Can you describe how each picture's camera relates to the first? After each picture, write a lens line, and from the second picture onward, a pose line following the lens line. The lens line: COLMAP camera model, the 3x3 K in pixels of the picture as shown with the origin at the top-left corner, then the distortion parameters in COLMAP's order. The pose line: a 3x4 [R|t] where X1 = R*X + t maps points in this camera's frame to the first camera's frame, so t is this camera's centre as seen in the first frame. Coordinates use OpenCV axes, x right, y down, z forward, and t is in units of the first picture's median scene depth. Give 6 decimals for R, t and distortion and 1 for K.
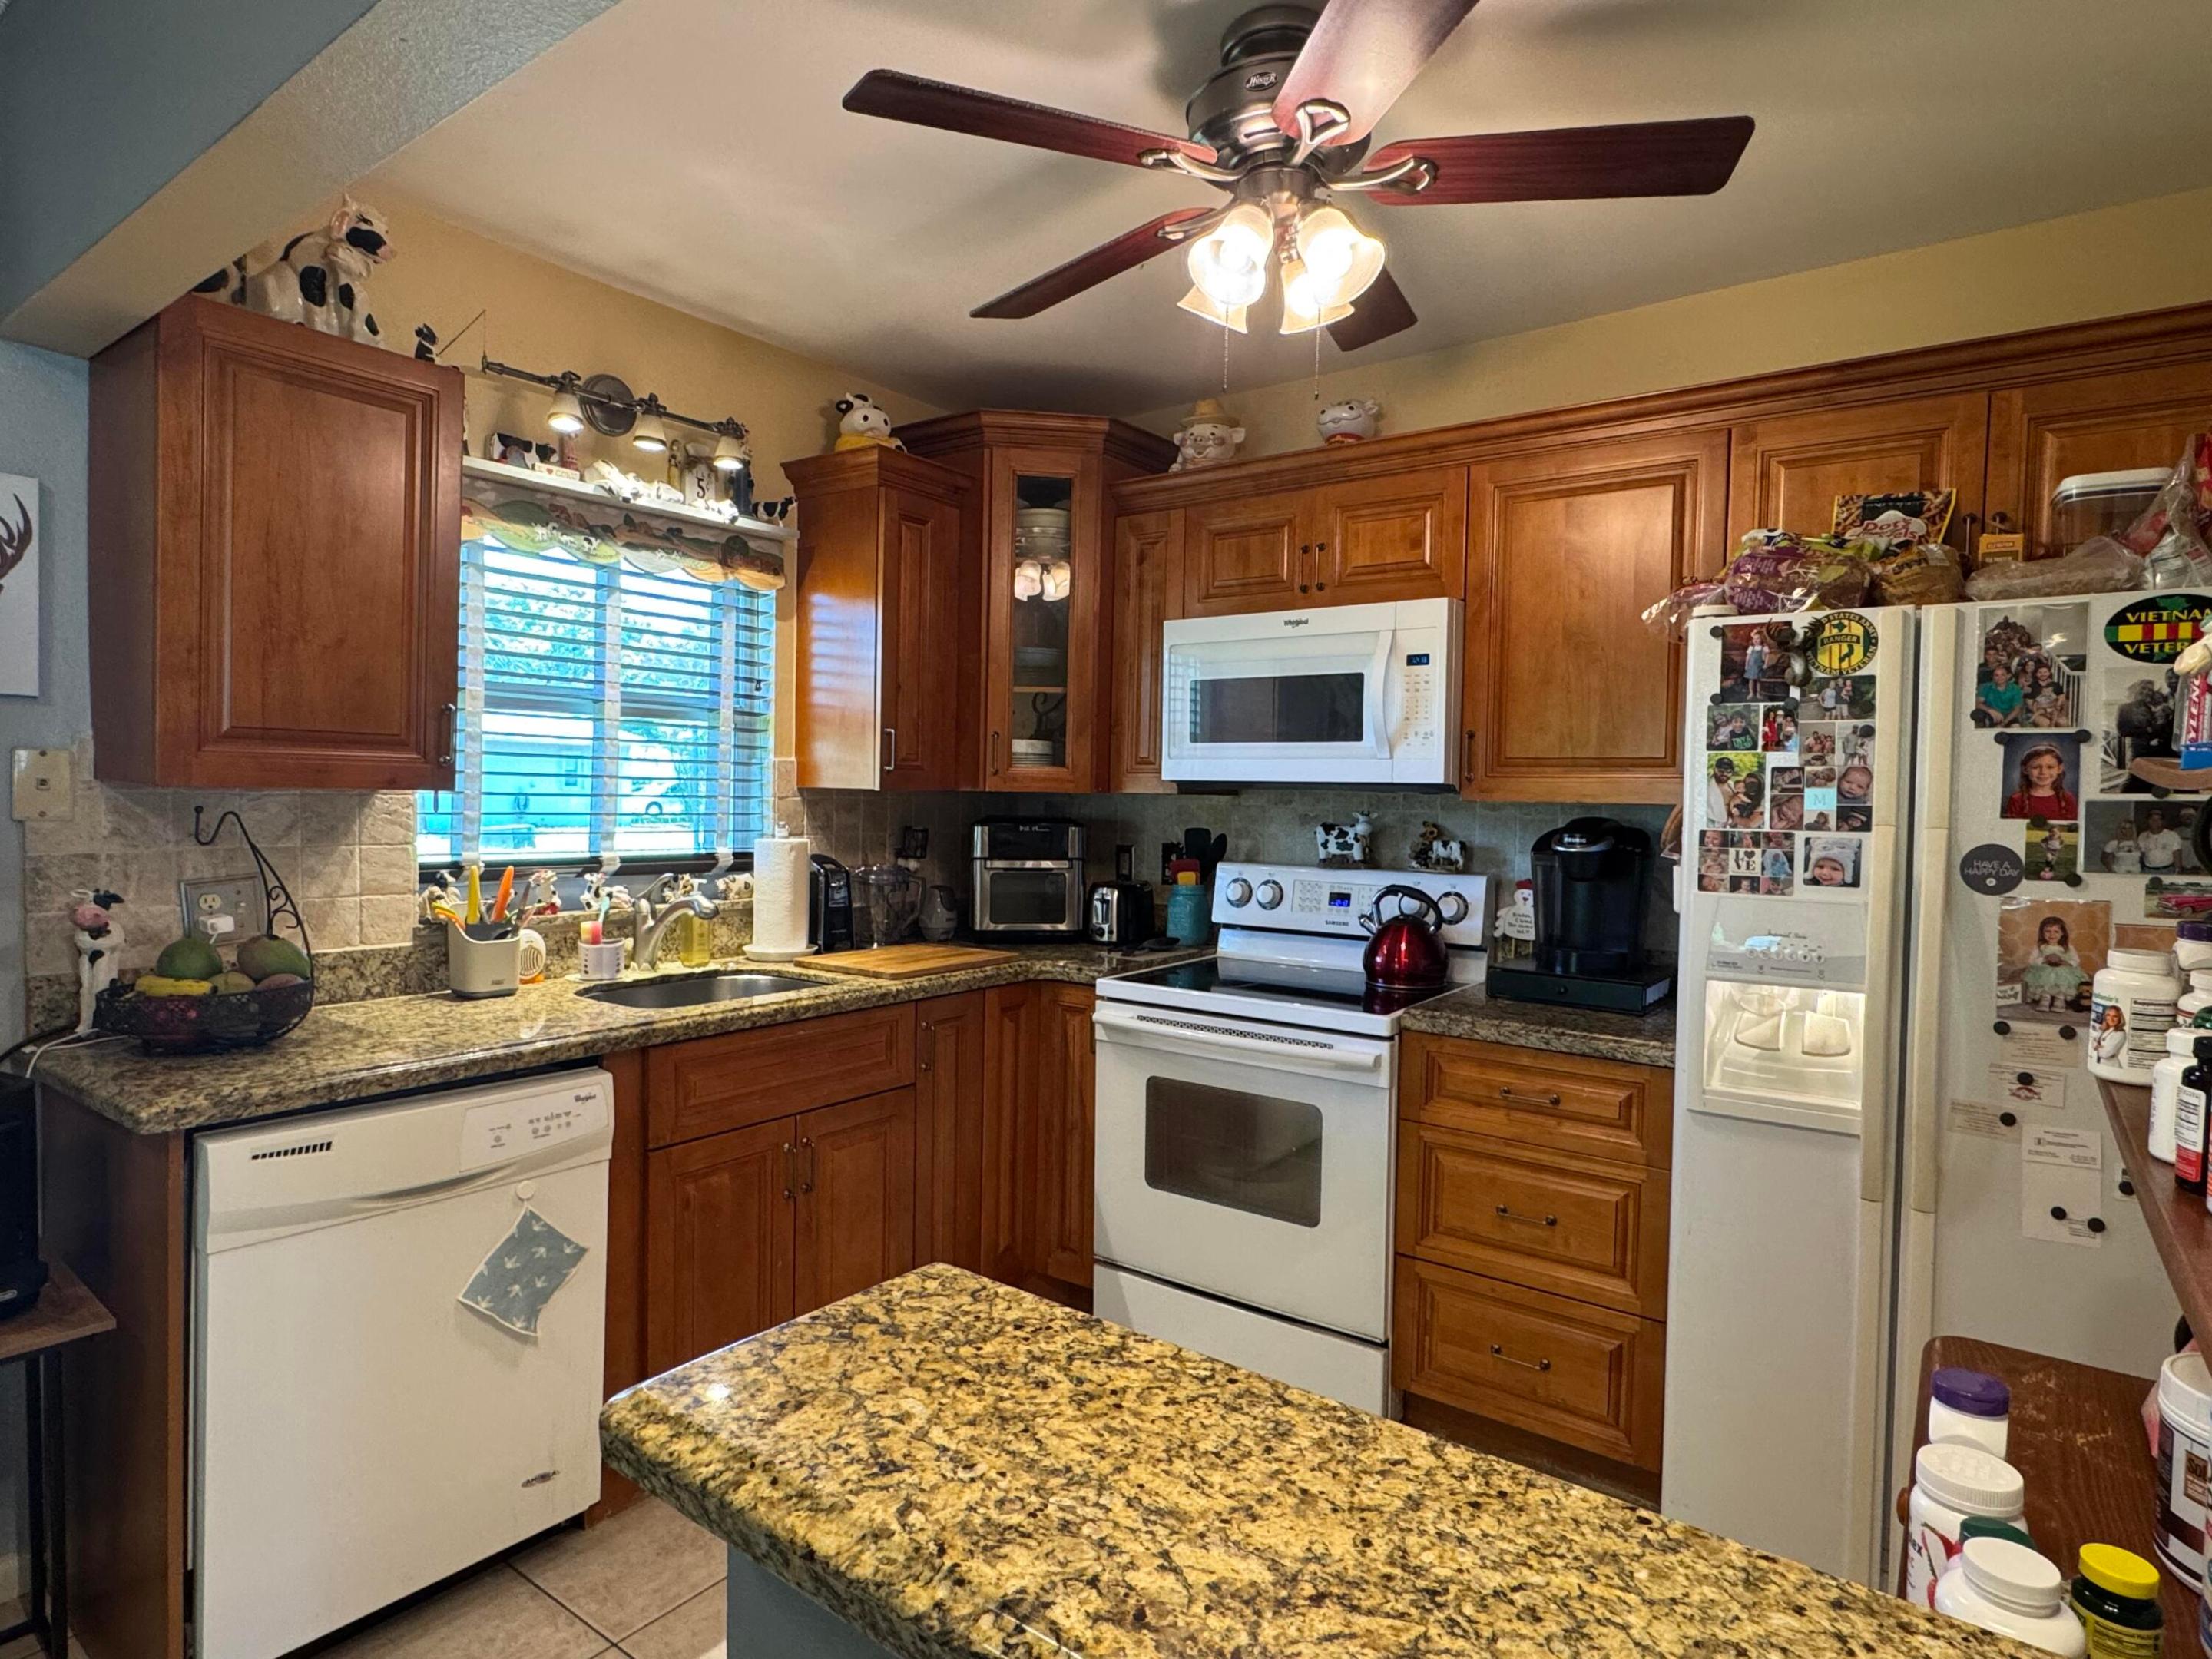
lens RADIAL K [[1213.7, 0, 1099.4], [0, 1213.7, 825.0], [0, 0, 1]] dist [-0.005699, -0.000913]
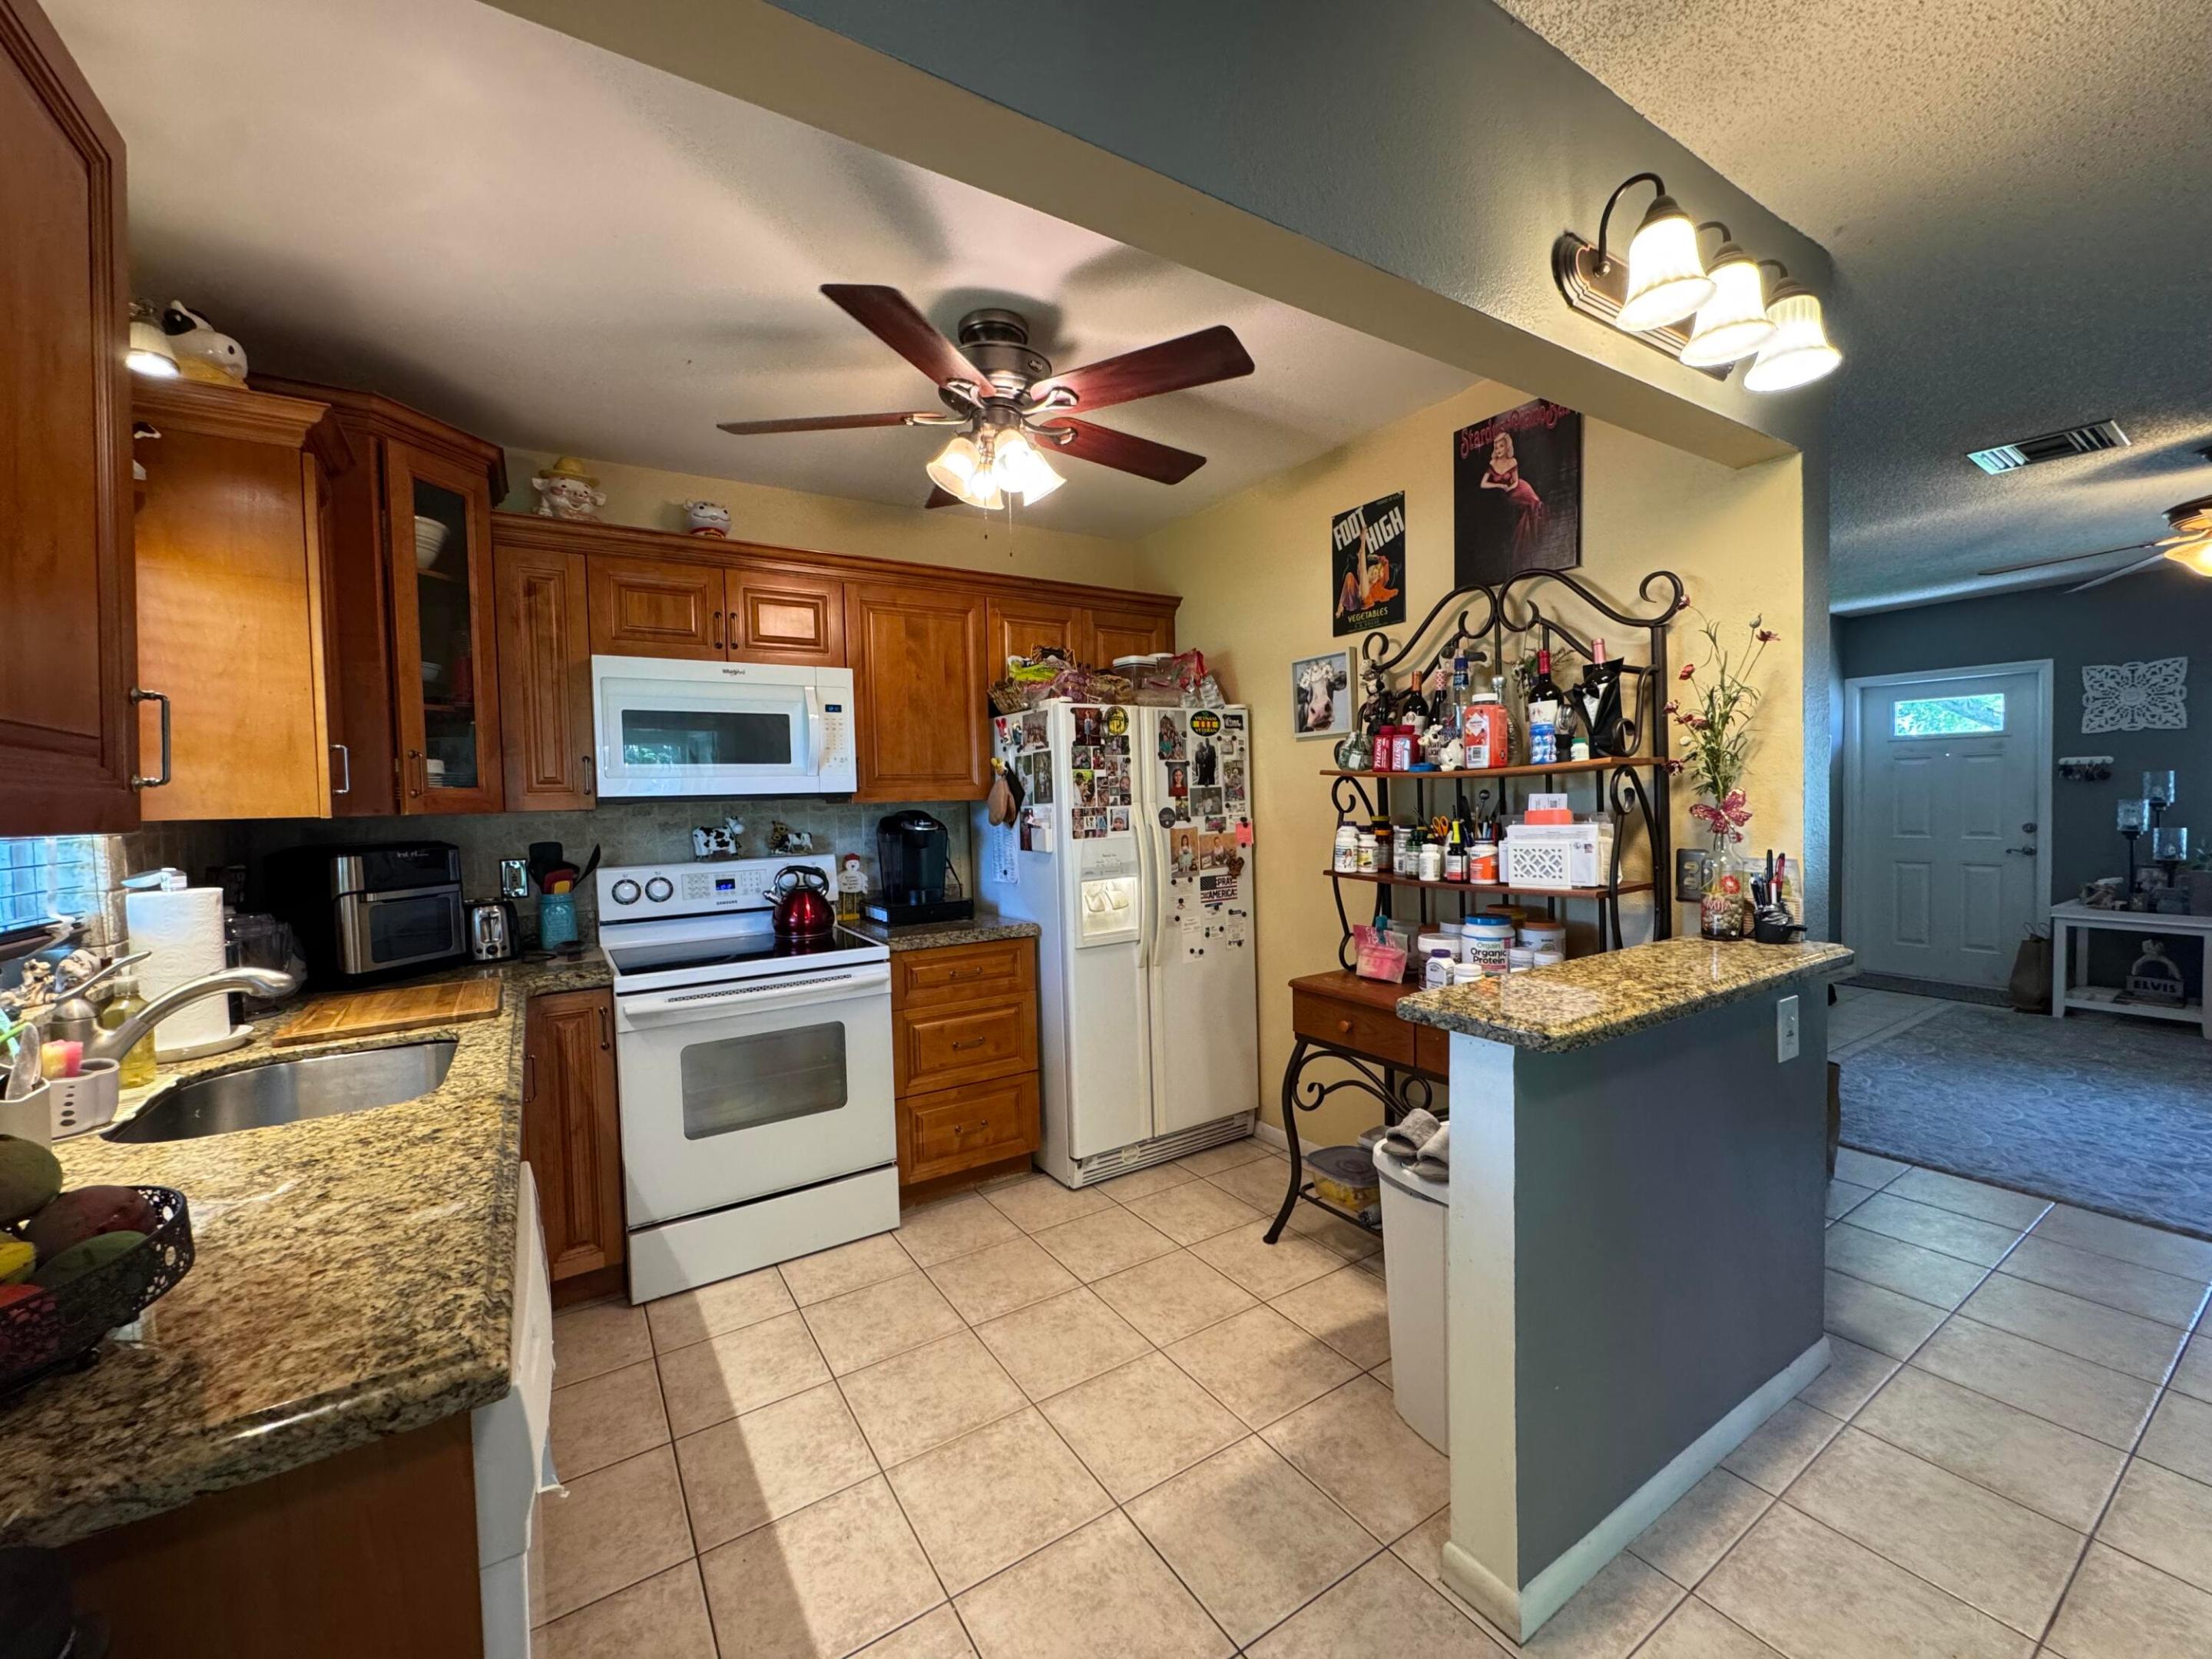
lens RADIAL K [[880.5, 0, 1100.9], [0, 880.5, 823.8], [0, 0, 1]] dist [-0.000578, -0.000407]
pose [[0.352861, -0.055149, 0.934049, -0.671464], [0.061726, 0.997459, 0.035574, -0.015612], [-0.933638, 0.045102, 0.355368, 0.346985]]
